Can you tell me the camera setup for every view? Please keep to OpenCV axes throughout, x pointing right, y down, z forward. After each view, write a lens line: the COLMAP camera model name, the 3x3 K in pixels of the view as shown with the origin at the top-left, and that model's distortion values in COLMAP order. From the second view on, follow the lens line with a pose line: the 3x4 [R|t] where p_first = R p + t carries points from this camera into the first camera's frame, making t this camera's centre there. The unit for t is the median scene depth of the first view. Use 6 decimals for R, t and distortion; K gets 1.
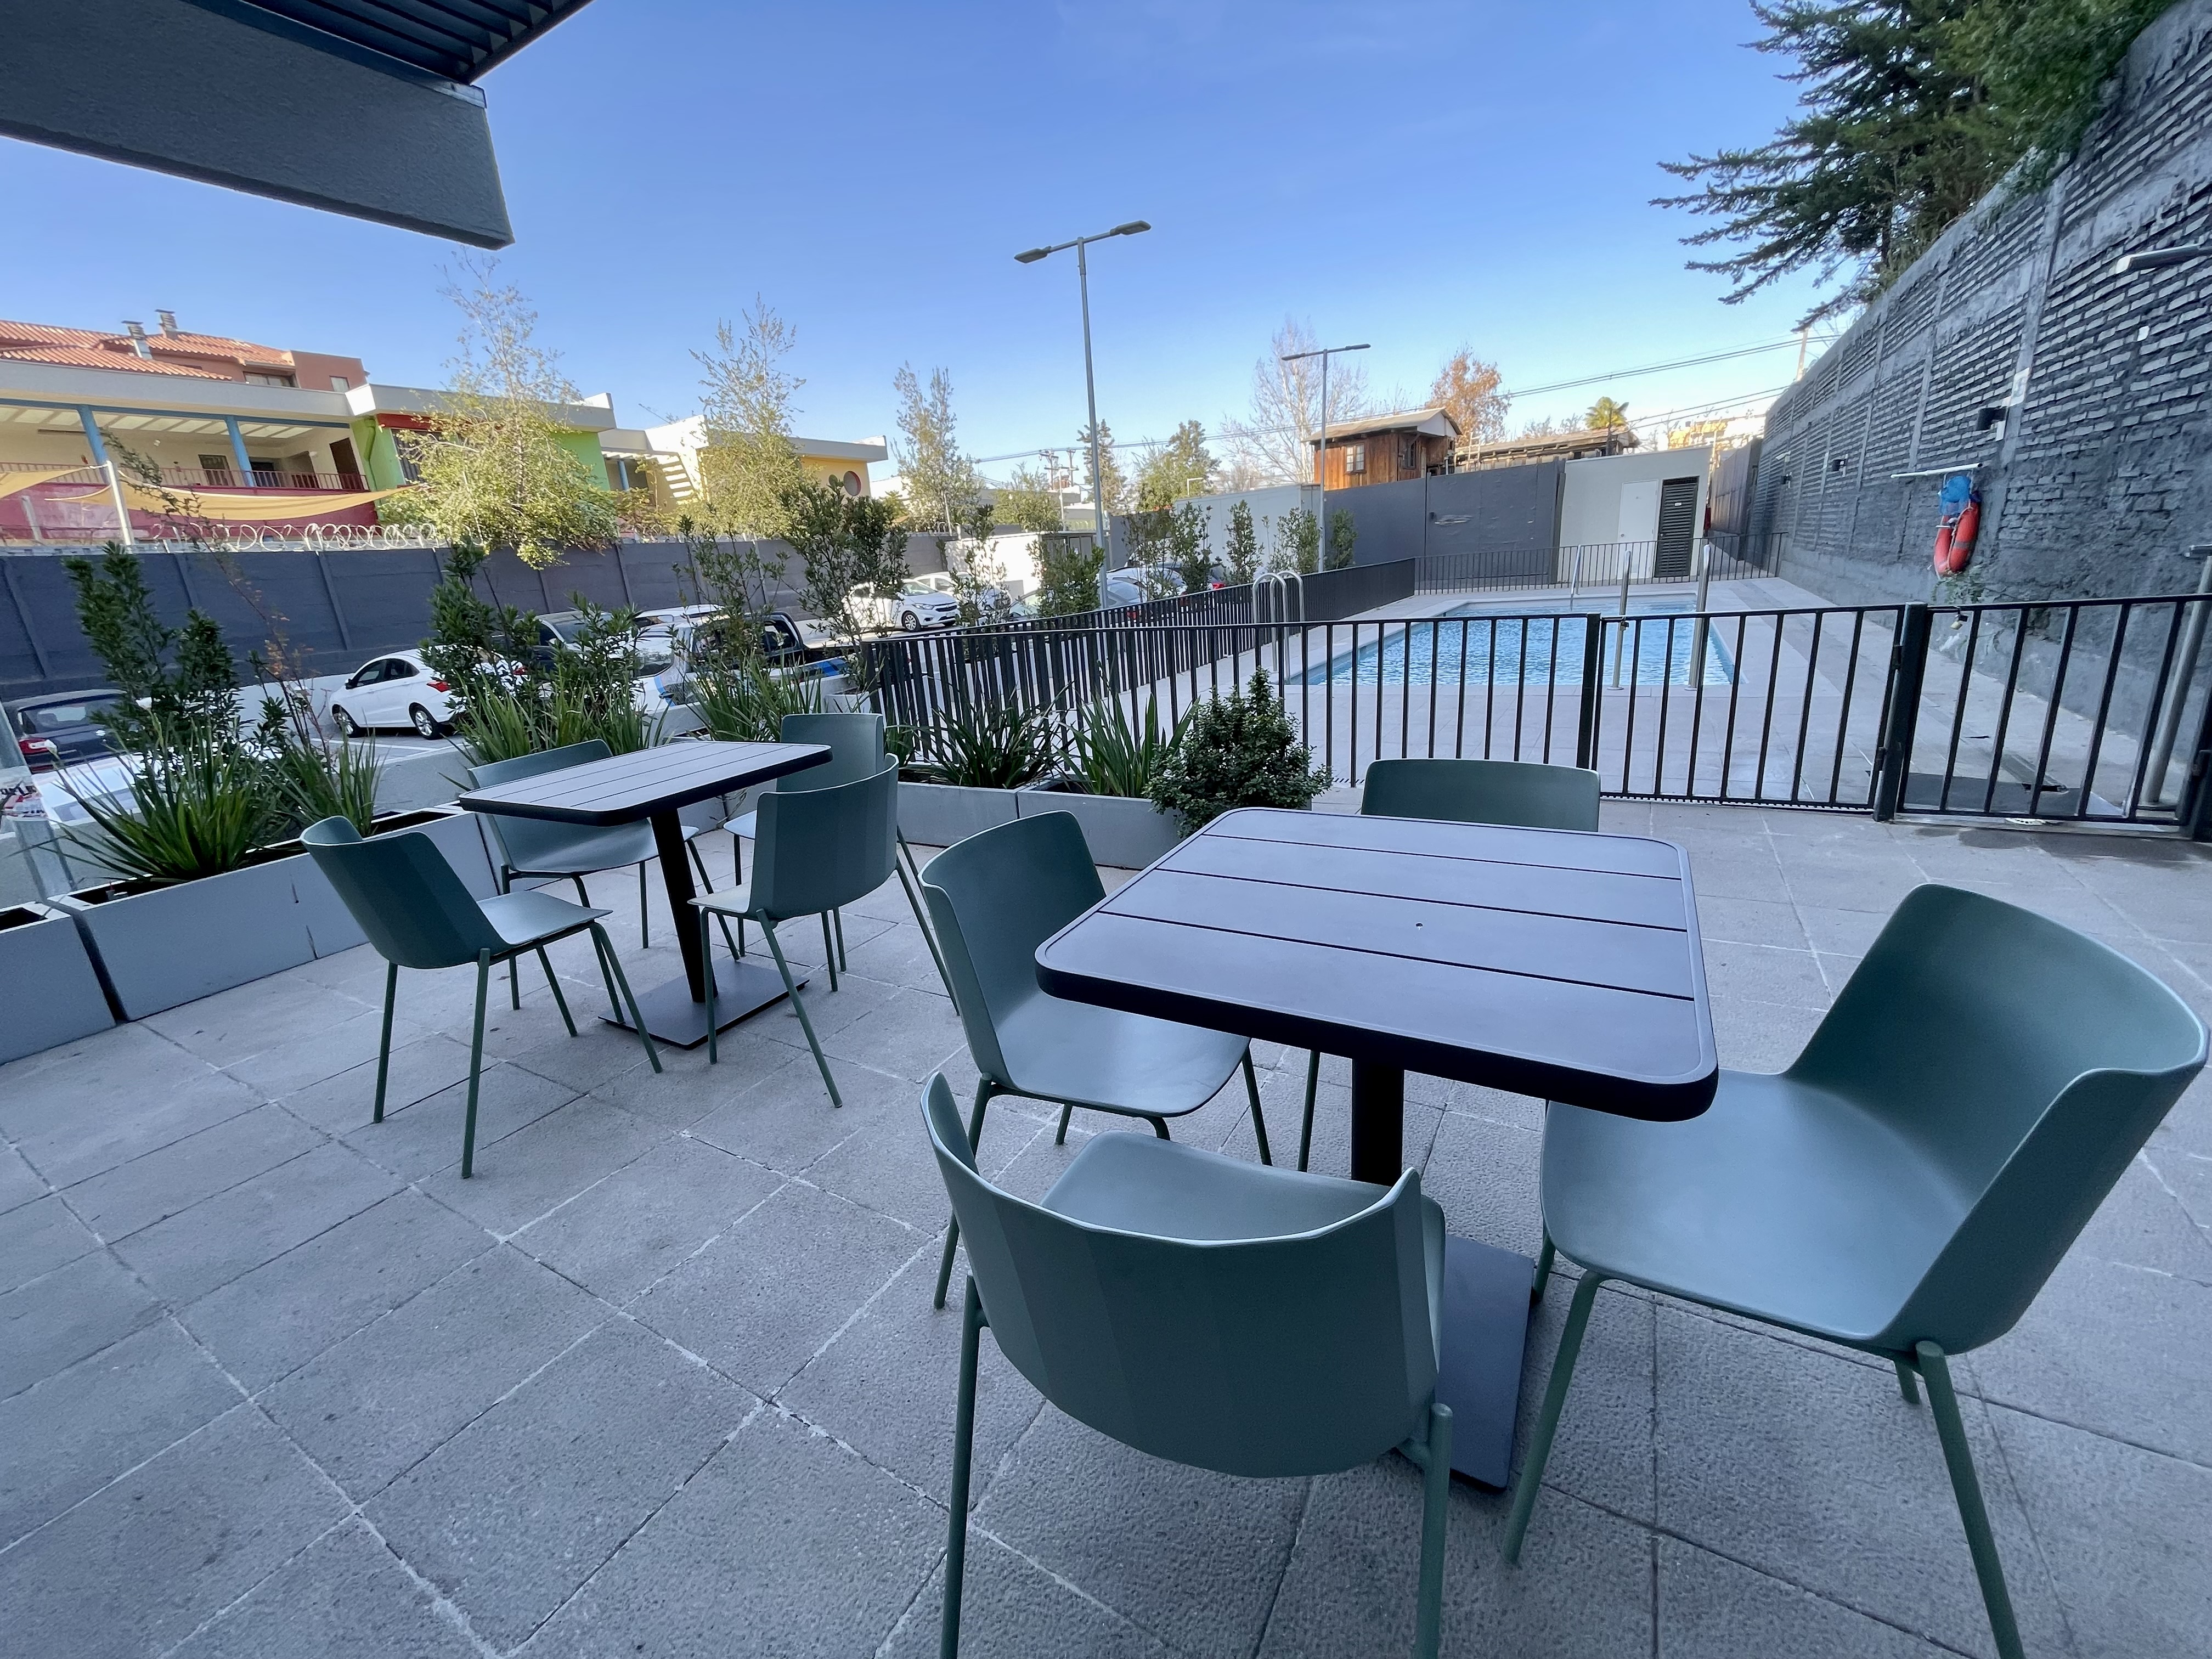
lens RADIAL K [[887.7, 0, 1106.6], [0, 887.7, 827.1], [0, 0, 1]] dist [-0.002010, -0.000165]
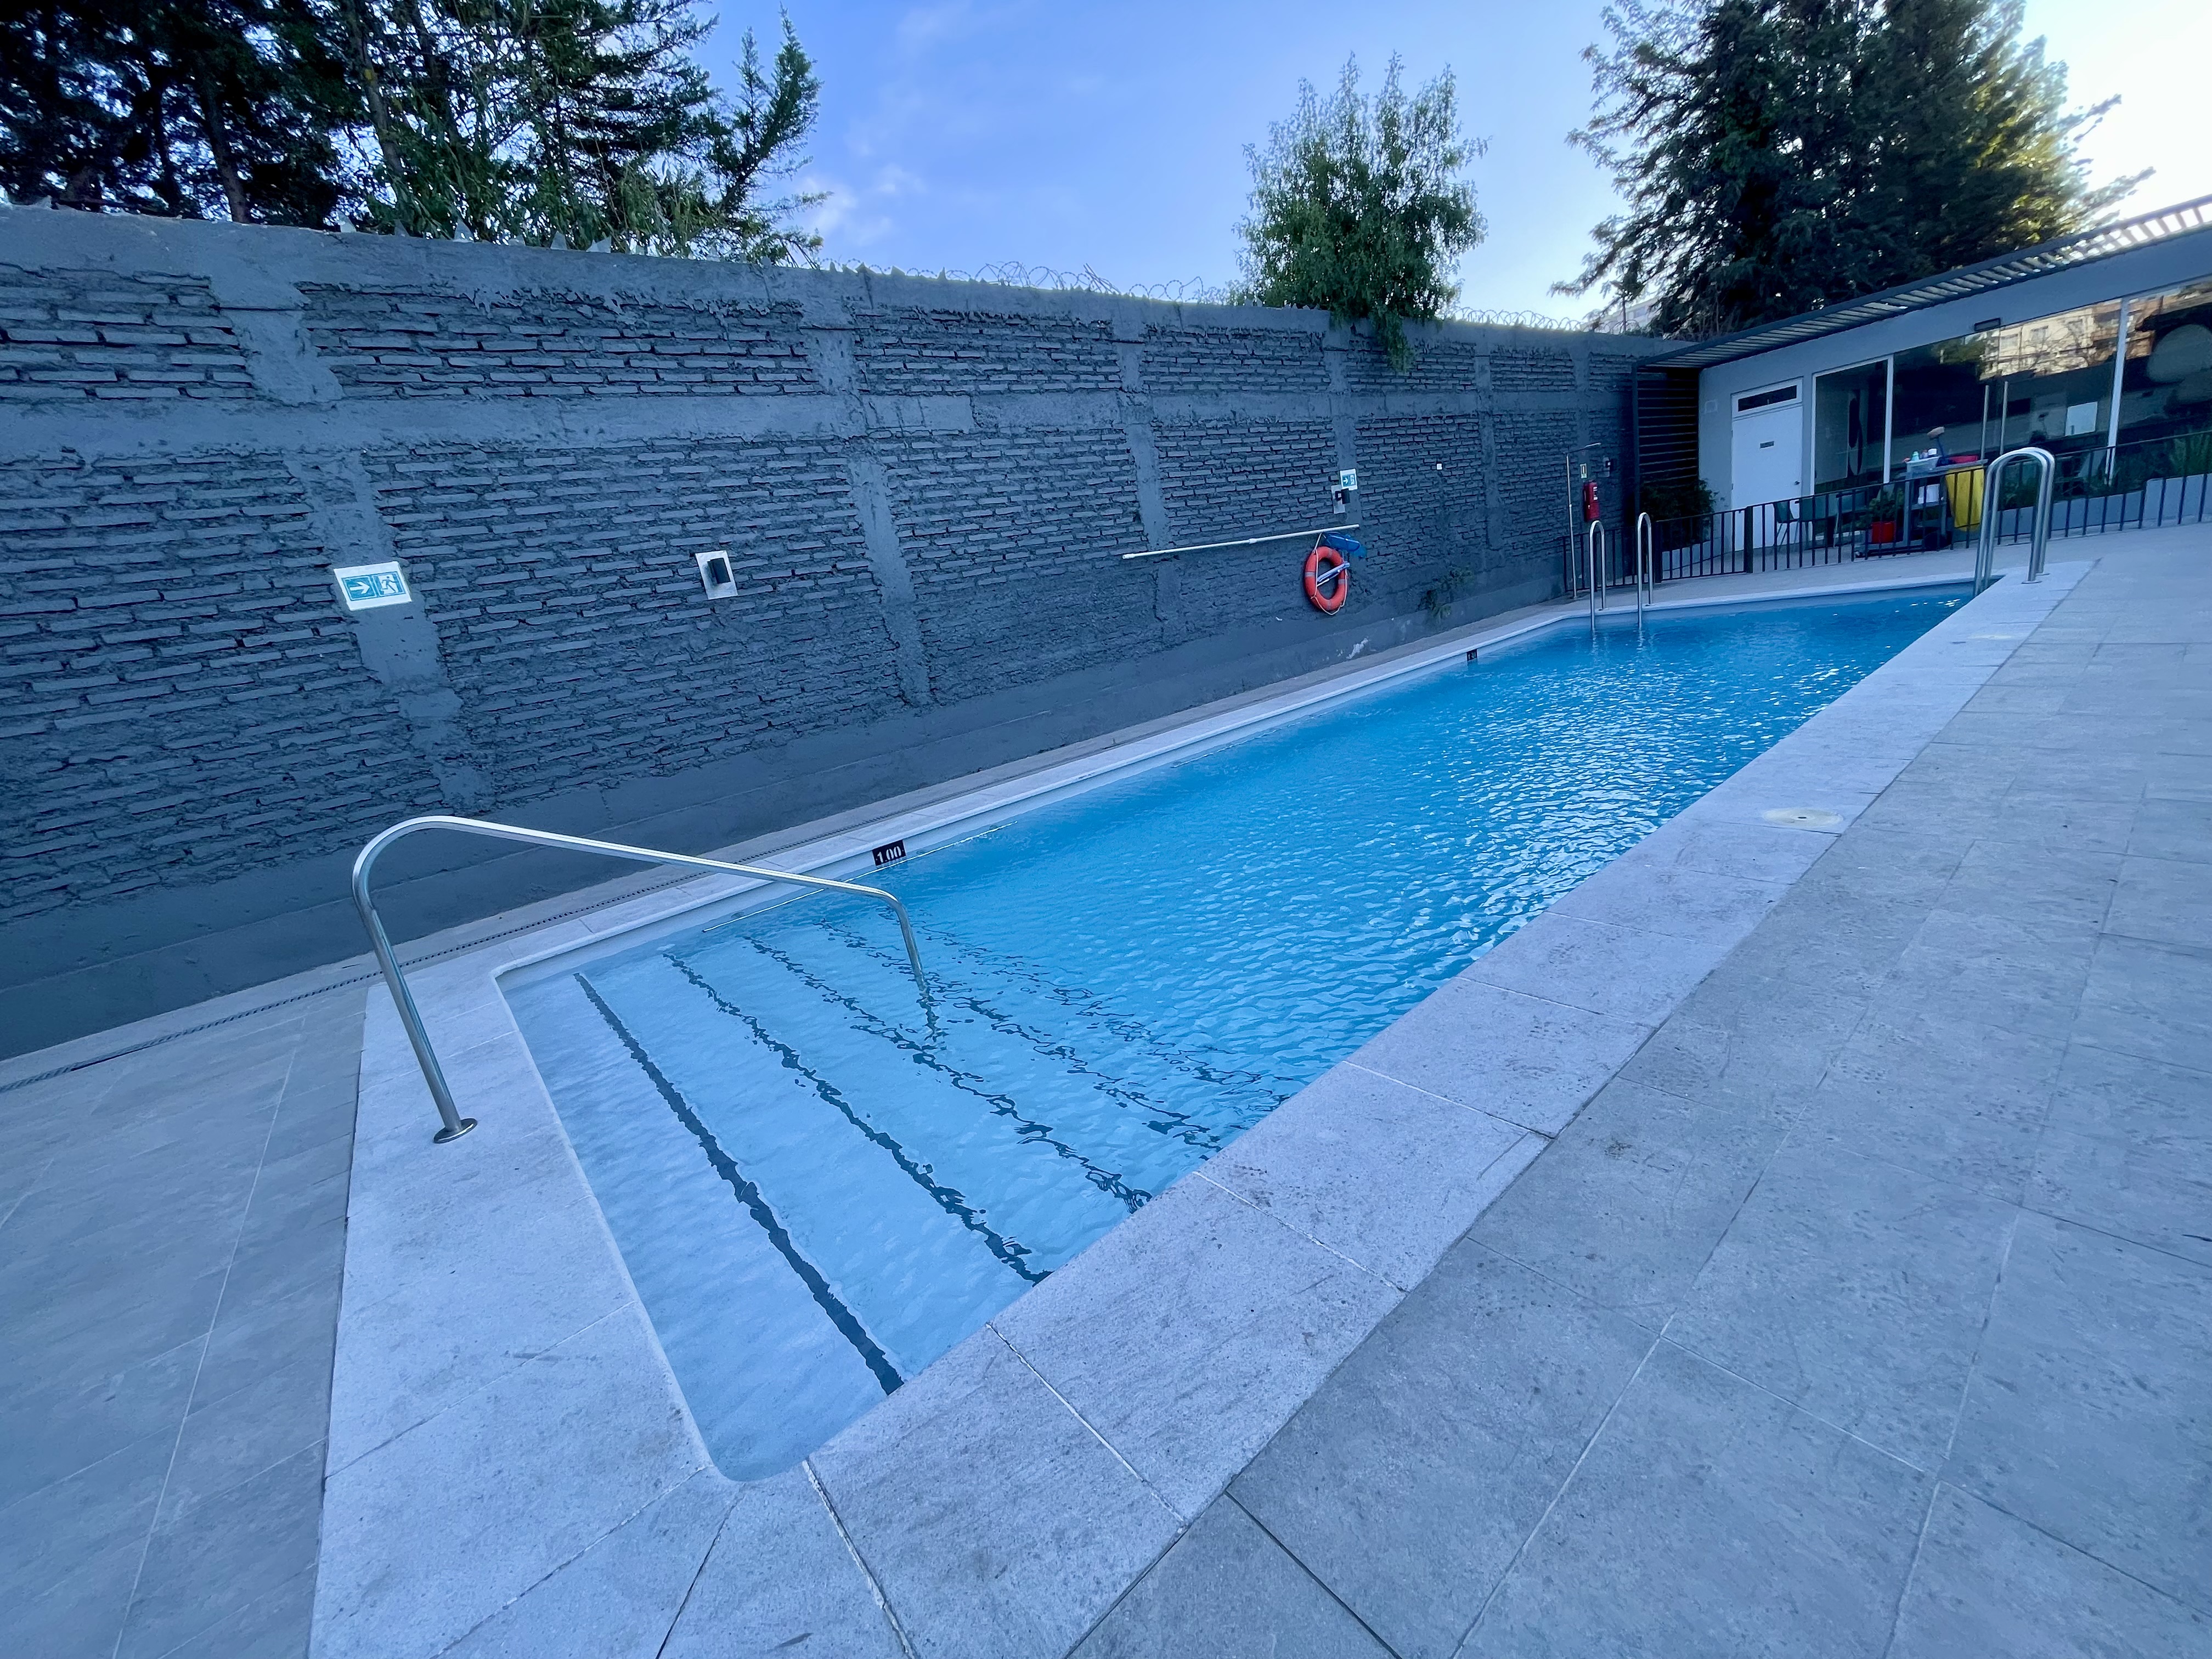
lens RADIAL K [[887.7, 0, 1106.6], [0, 887.7, 827.1], [0, 0, 1]] dist [-0.002010, -0.000165]
pose [[-0.909300, 0.146512, 0.389498, 0.362321], [0.330271, 0.823501, 0.461268, -0.343114], [-0.253171, 0.548070, -0.797197, 1.079056]]
